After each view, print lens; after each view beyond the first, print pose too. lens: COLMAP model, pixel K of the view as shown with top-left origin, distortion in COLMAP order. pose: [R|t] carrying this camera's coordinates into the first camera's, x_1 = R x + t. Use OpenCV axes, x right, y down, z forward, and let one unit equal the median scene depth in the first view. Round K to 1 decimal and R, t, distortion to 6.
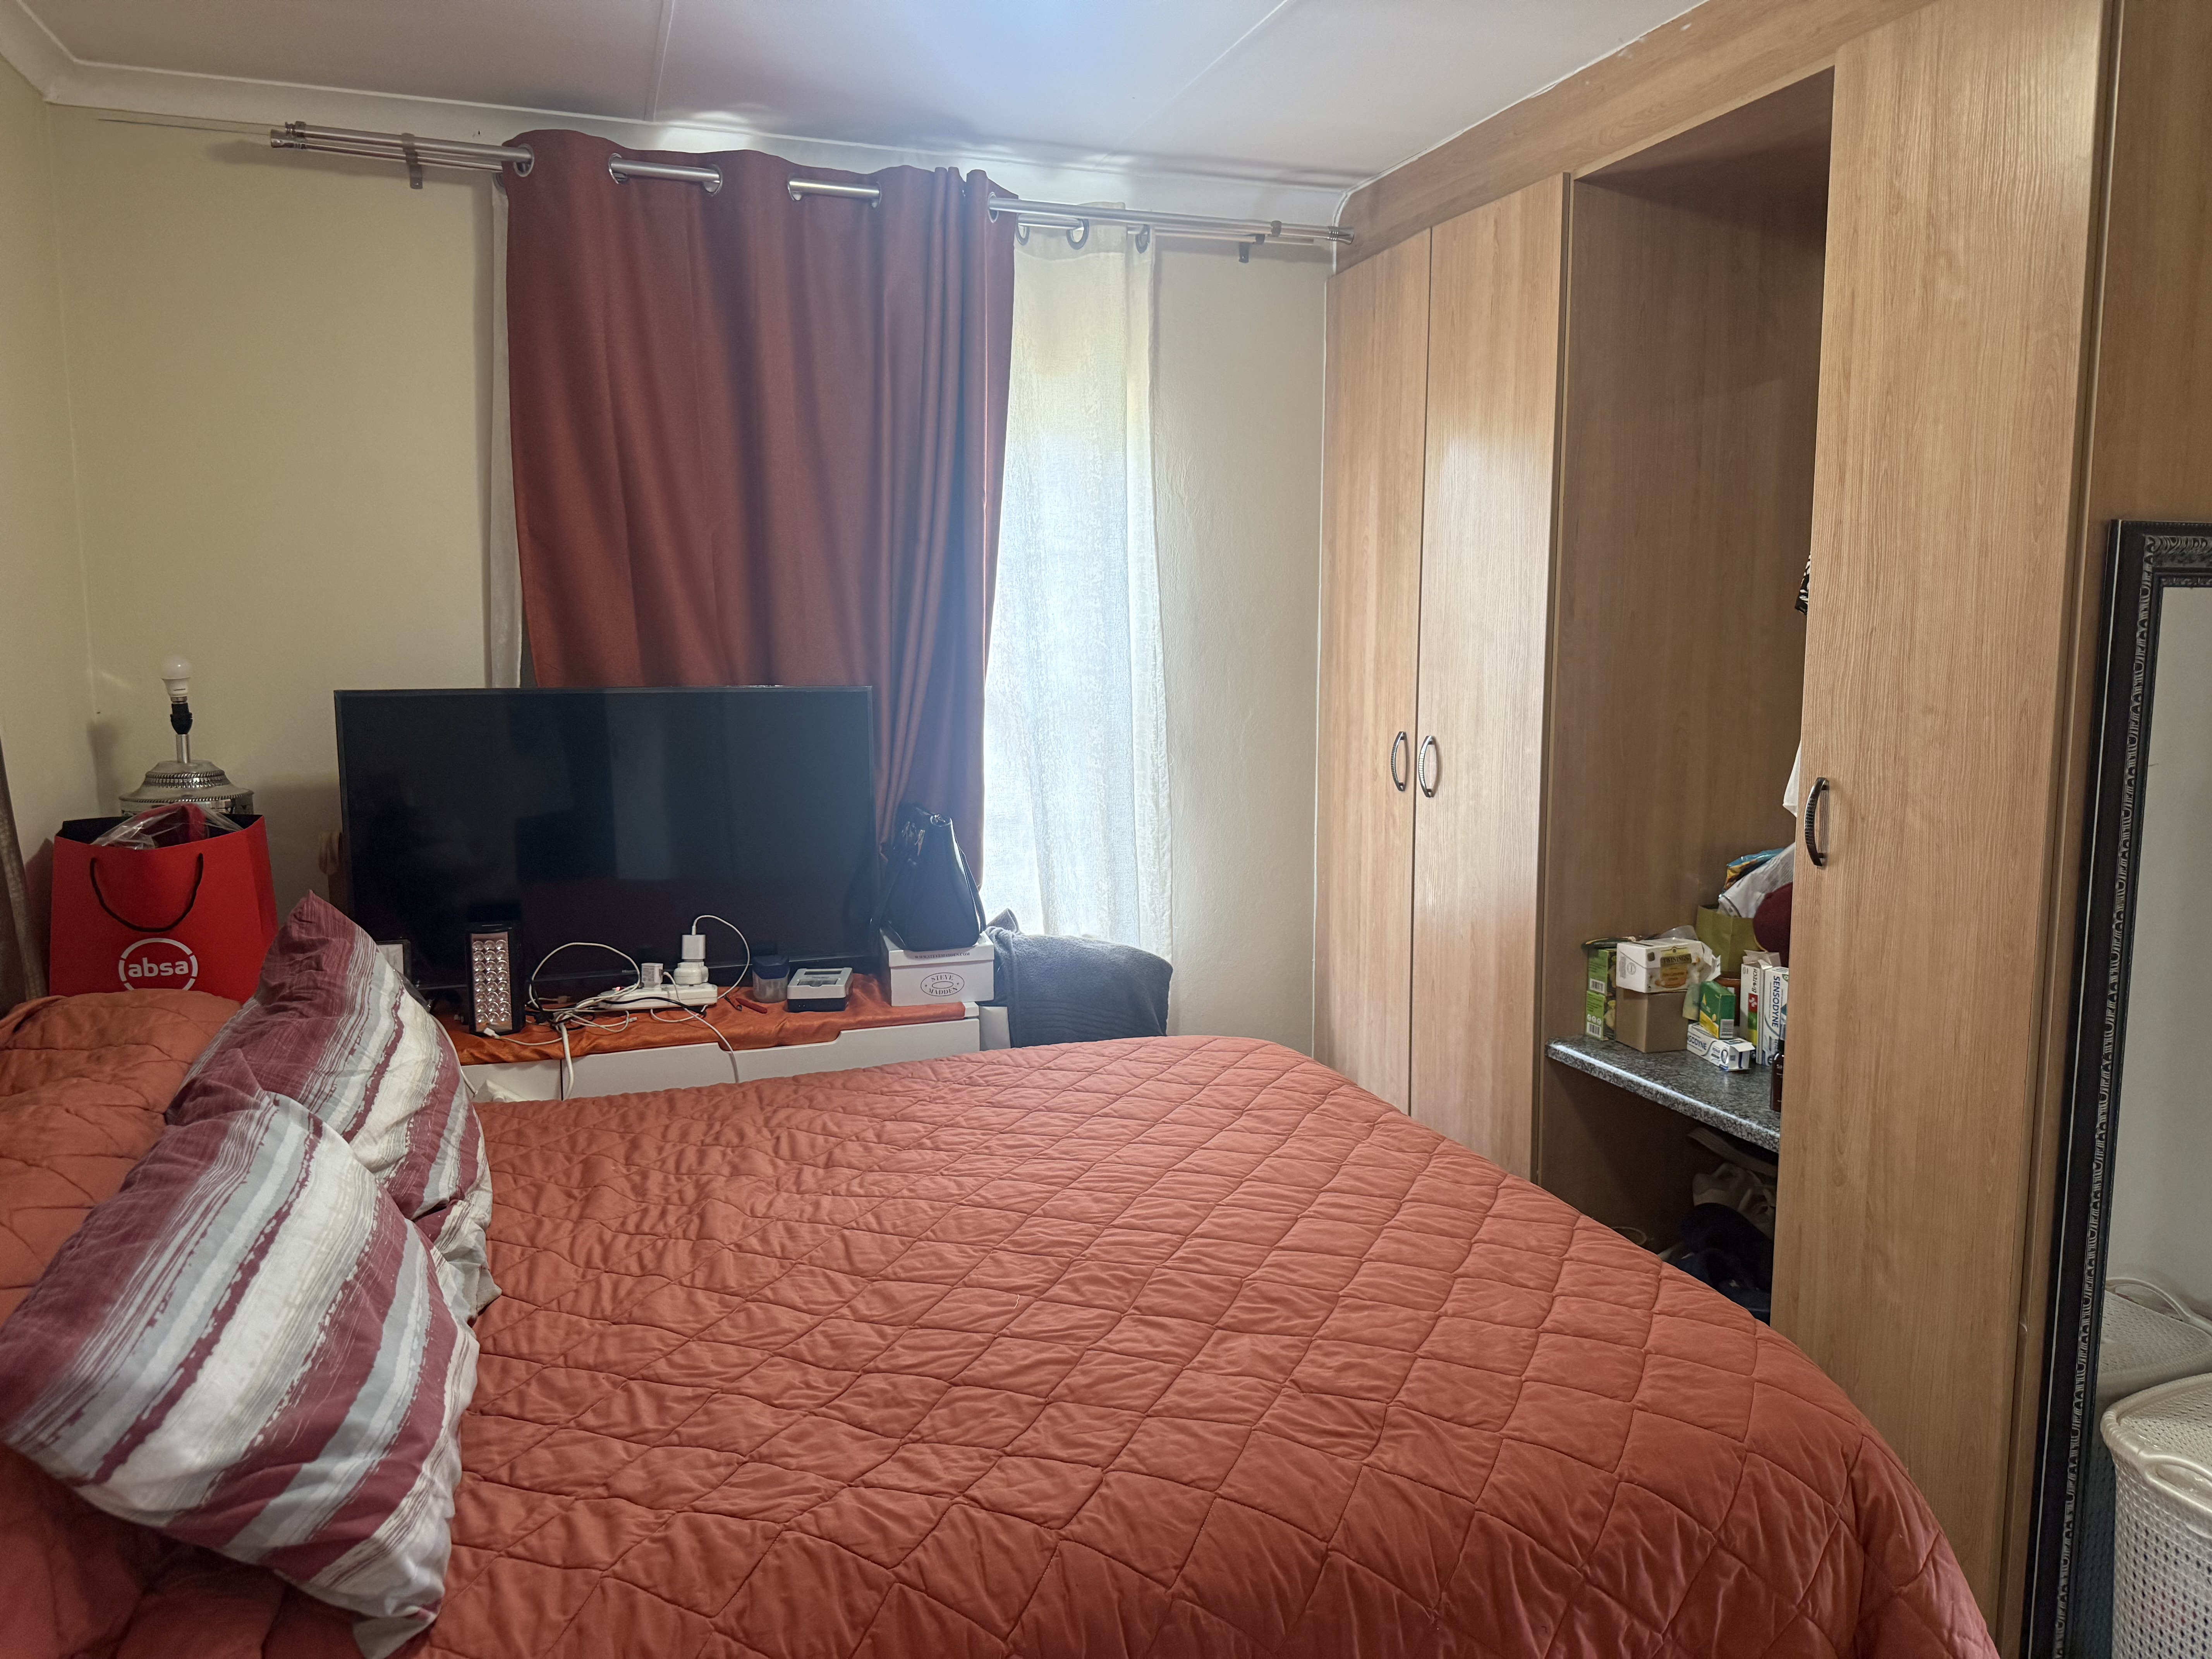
lens RADIAL K [[1521.4, 0, 1102.1], [0, 1521.4, 823.1], [0, 0, 1]] dist [0.050867, -0.058363]
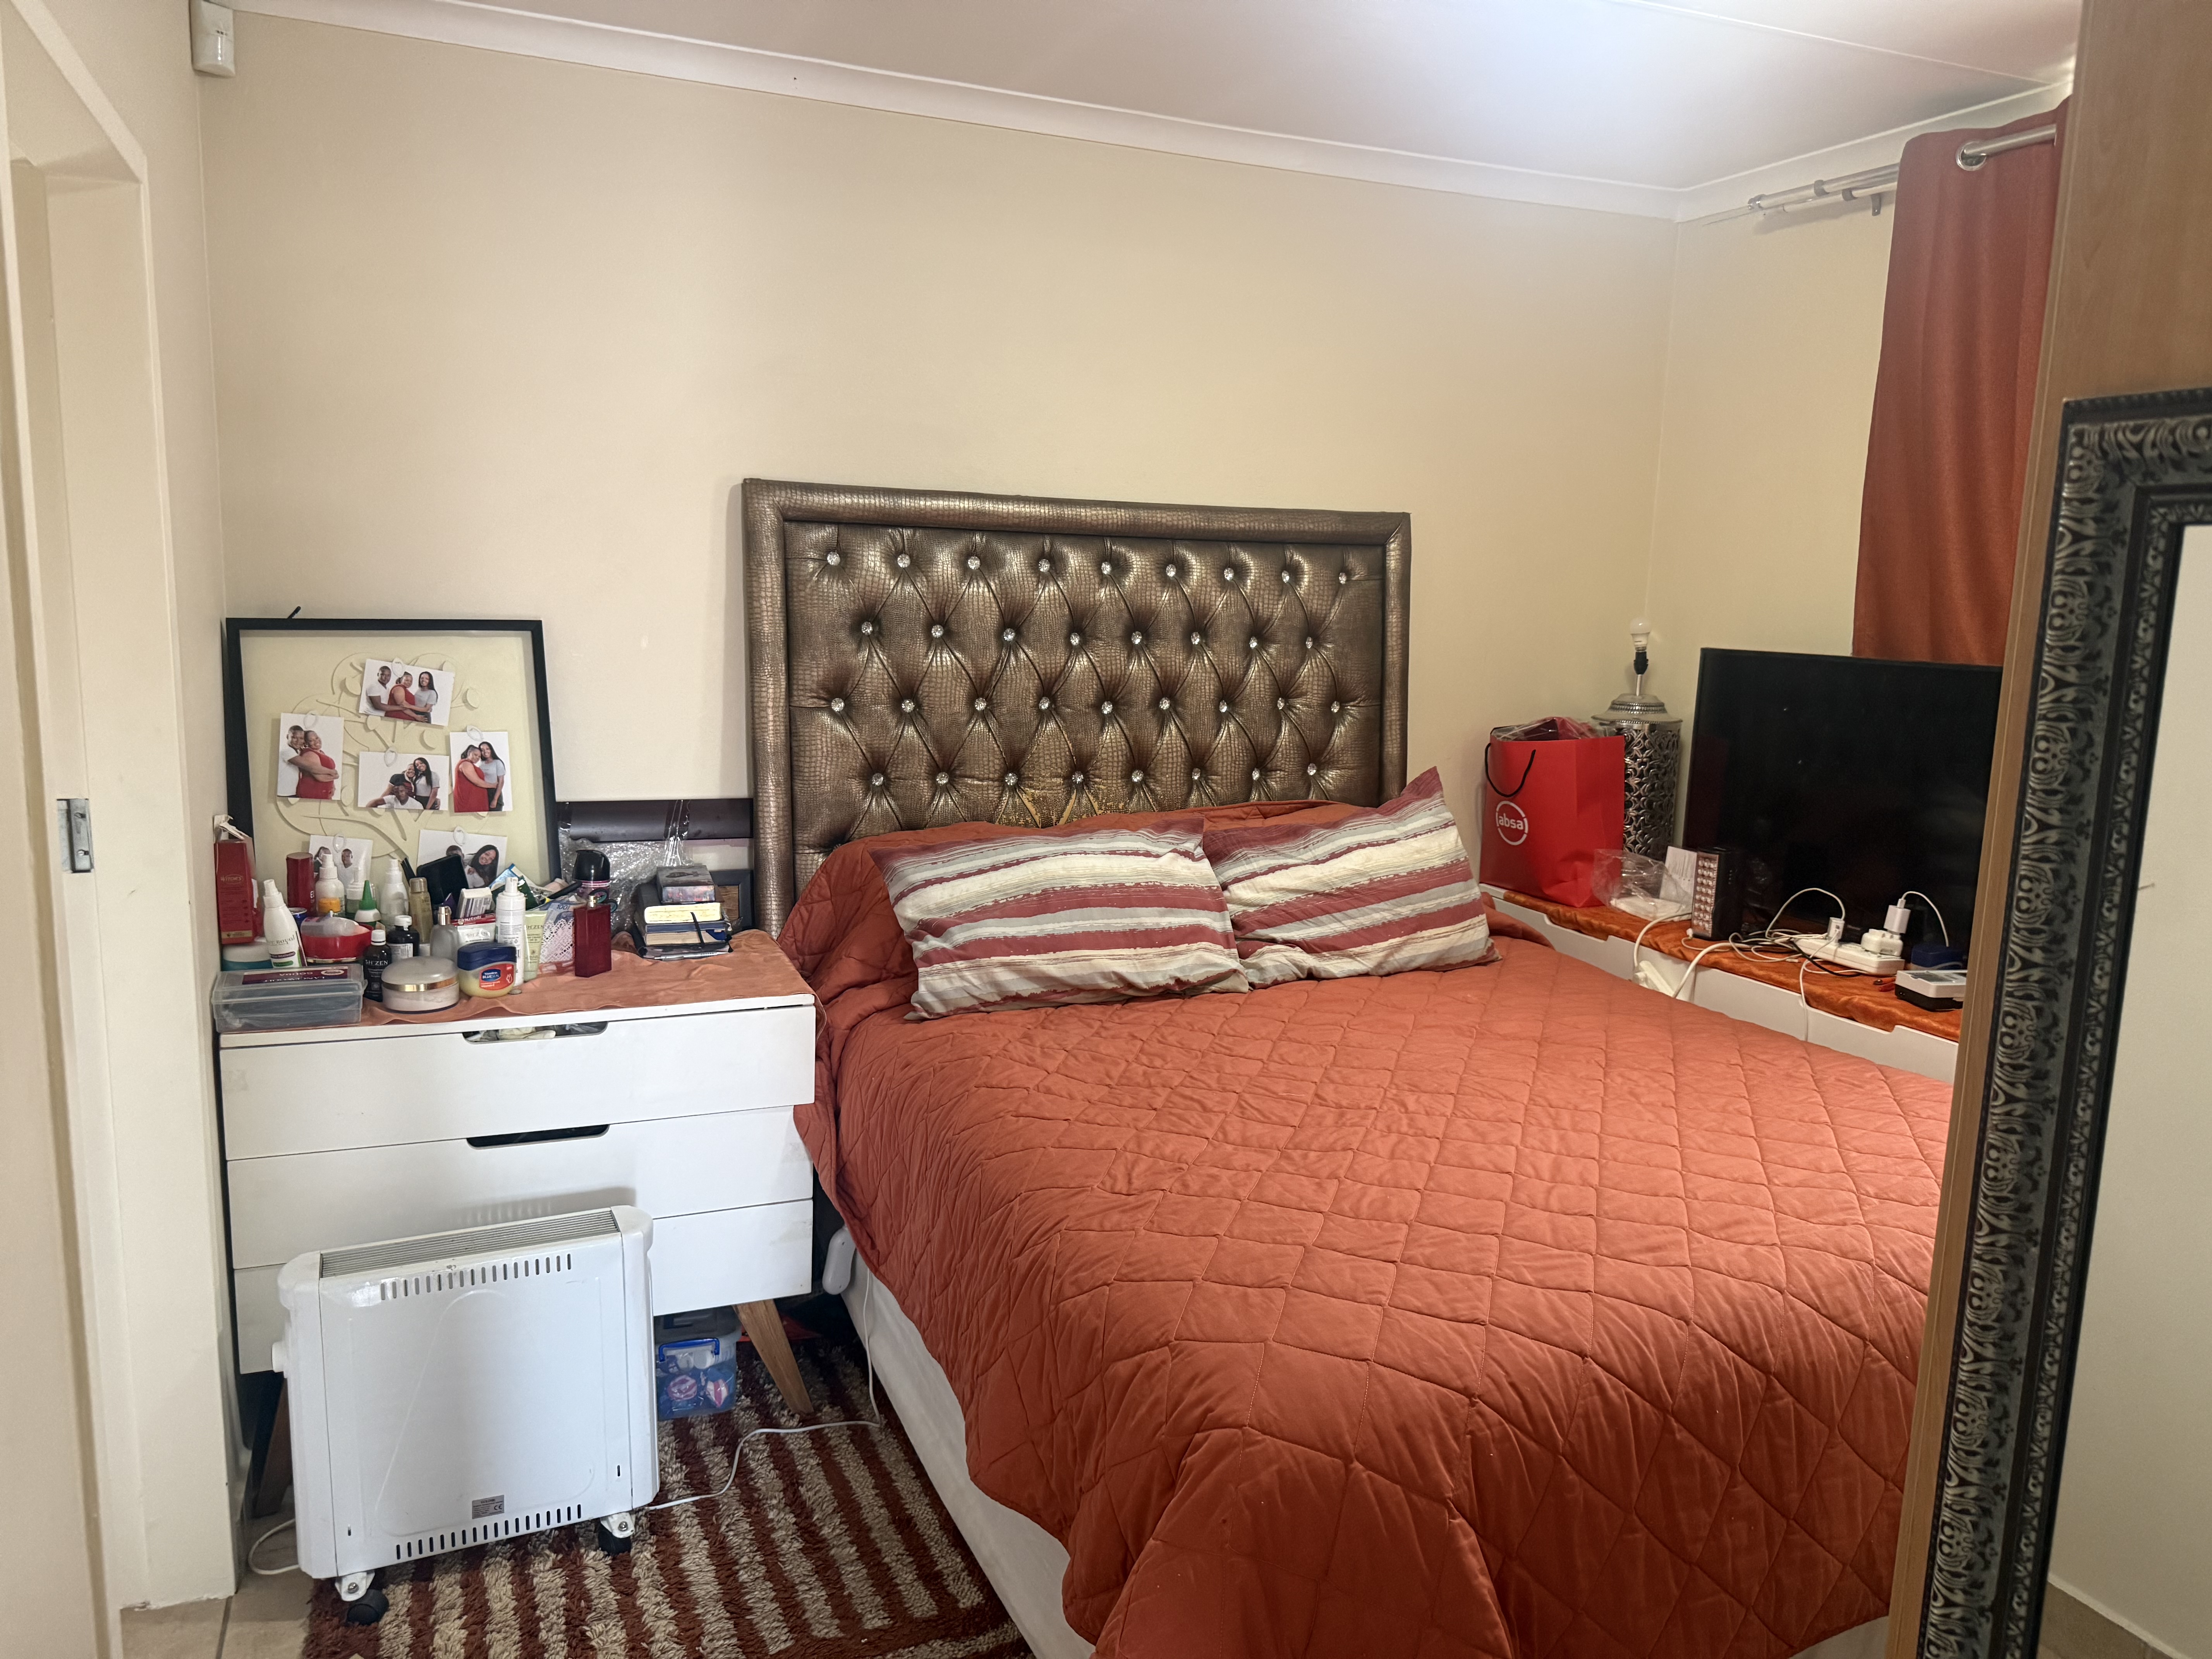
lens RADIAL K [[1521.4, 0, 1116.0], [0, 1521.4, 831.2], [0, 0, 1]] dist [0.050867, -0.058363]
pose [[0.086361, 0.161785, -0.983040, 0.743320], [-0.145956, 0.978134, 0.148156, -0.055917], [0.985514, 0.130685, 0.108086, 0.409939]]
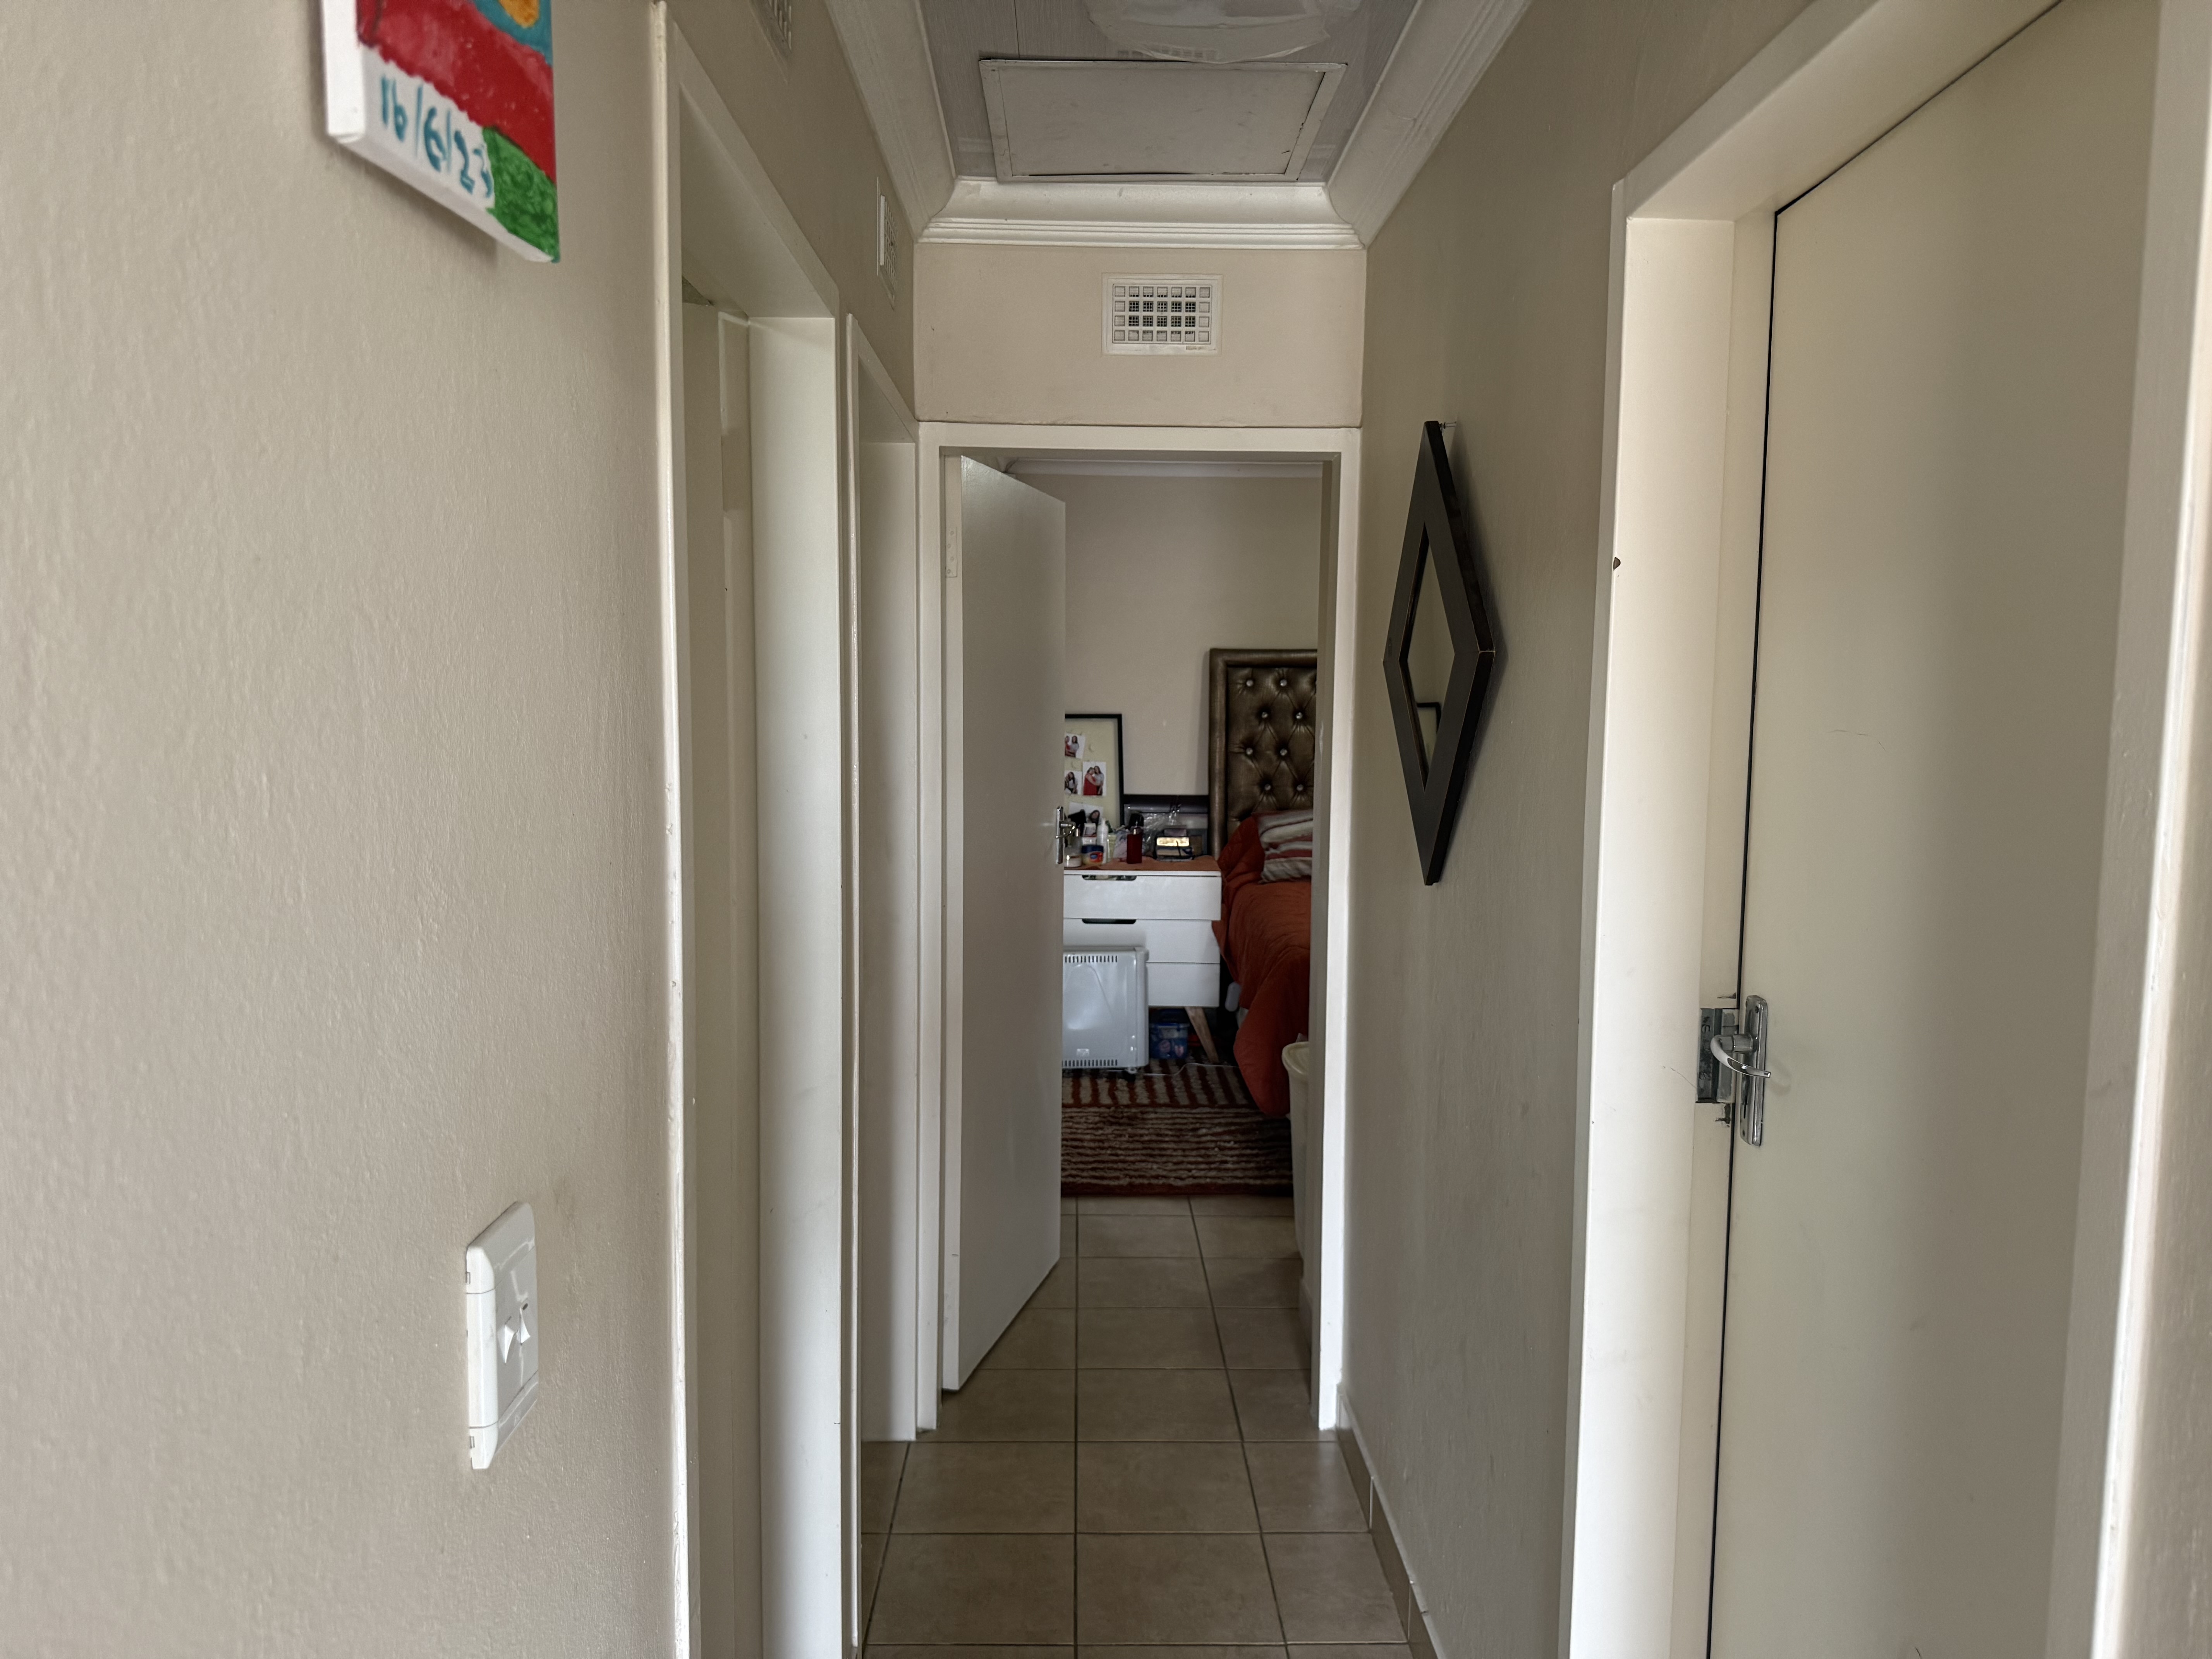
lens RADIAL K [[1521.4, 0, 1094.5], [0, 1521.4, 837.6], [0, 0, 1]] dist [0.050867, -0.058363]
pose [[-0.314971, 0.097132, -0.944118, 1.951091], [-0.115745, 0.983393, 0.139787, -0.123075], [0.942017, 0.153306, -0.298497, 0.822631]]
